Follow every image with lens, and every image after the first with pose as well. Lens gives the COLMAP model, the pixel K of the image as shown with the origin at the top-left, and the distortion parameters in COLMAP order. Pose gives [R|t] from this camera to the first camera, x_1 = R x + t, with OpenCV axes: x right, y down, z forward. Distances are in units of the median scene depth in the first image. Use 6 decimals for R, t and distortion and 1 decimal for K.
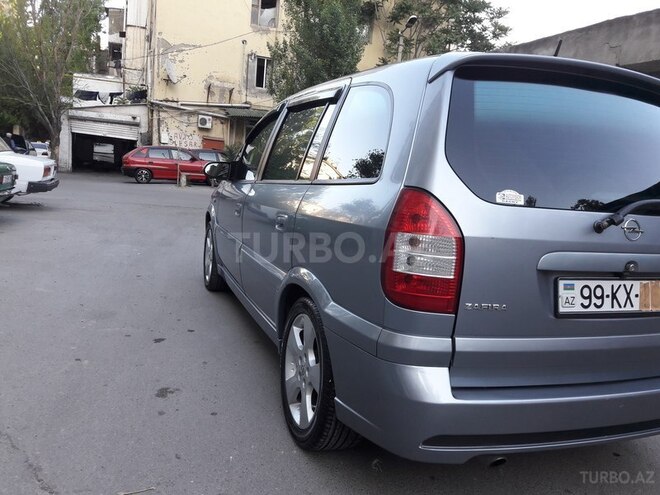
lens RADIAL K [[559.6, 0, 331.8], [0, 559.6, 243.9], [0, 0, 1]] dist [0.025987, -0.070917]
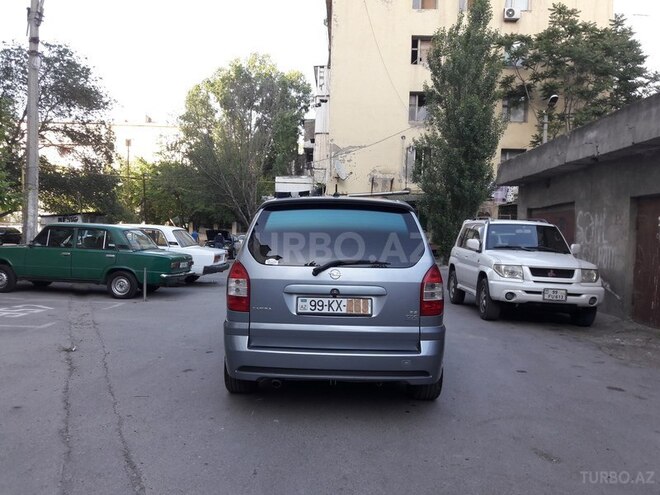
lens RADIAL K [[559.6, 0, 332.6], [0, 559.6, 249.8], [0, 0, 1]] dist [0.025987, -0.070917]
pose [[0.933220, -0.051682, -0.355569, 0.138014], [0.005733, 0.991617, -0.129084, 0.016994], [0.359259, 0.118425, 0.925693, -0.106709]]
